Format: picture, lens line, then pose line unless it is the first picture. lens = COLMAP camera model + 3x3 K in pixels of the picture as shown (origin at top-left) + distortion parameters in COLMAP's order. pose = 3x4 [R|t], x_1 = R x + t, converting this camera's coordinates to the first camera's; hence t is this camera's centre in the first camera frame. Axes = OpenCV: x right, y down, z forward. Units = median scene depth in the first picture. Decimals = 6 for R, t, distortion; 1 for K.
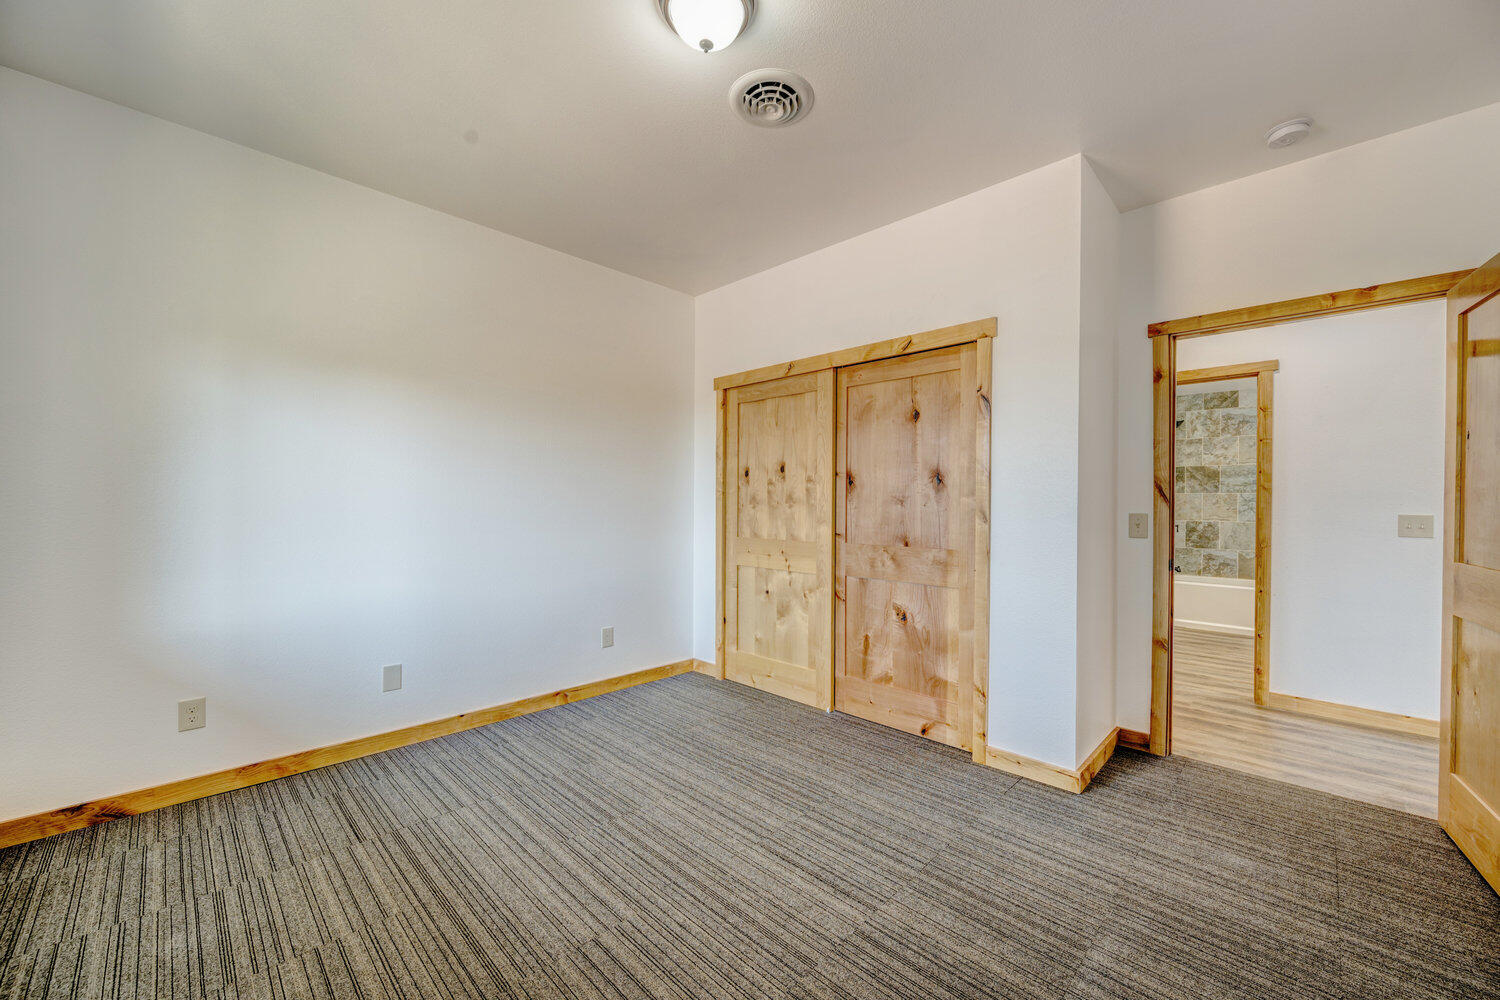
lens RADIAL K [[583.1, 0, 744.9], [0, 583.1, 493.3], [0, 0, 1]] dist [-0.001640, -0.000475]
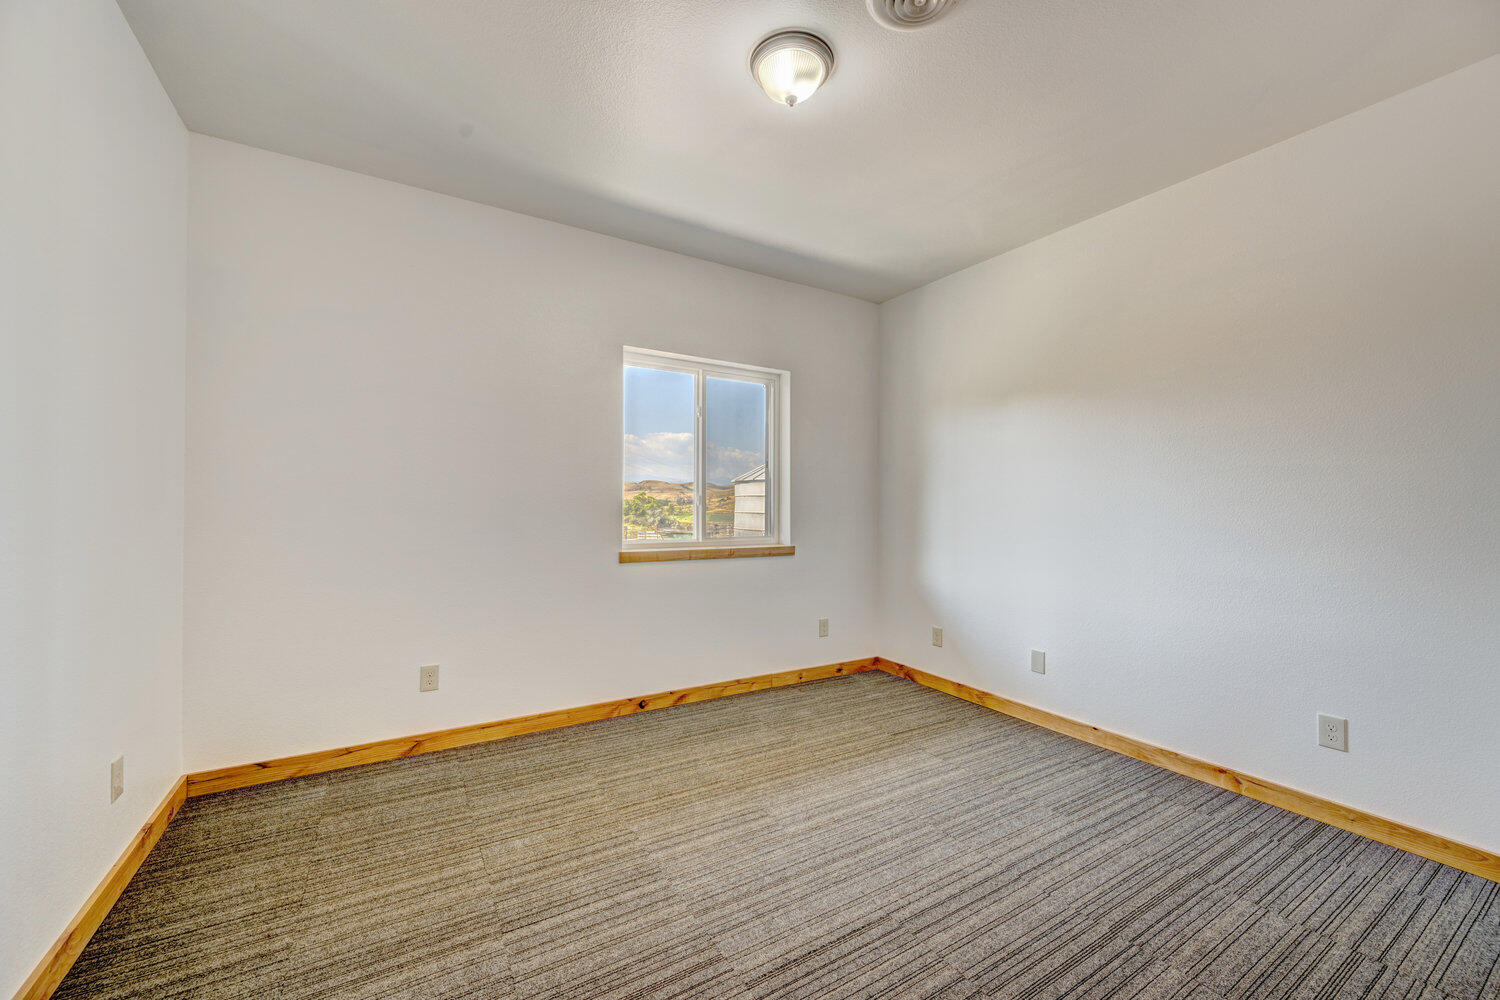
lens RADIAL K [[583.1, 0, 755.7], [0, 583.1, 490.0], [0, 0, 1]] dist [-0.001640, -0.000475]
pose [[-0.225636, -0.032967, -0.973654, 0.685657], [0.007131, 0.999345, -0.035490, 0.020214], [0.974186, -0.014951, -0.225253, 0.782138]]
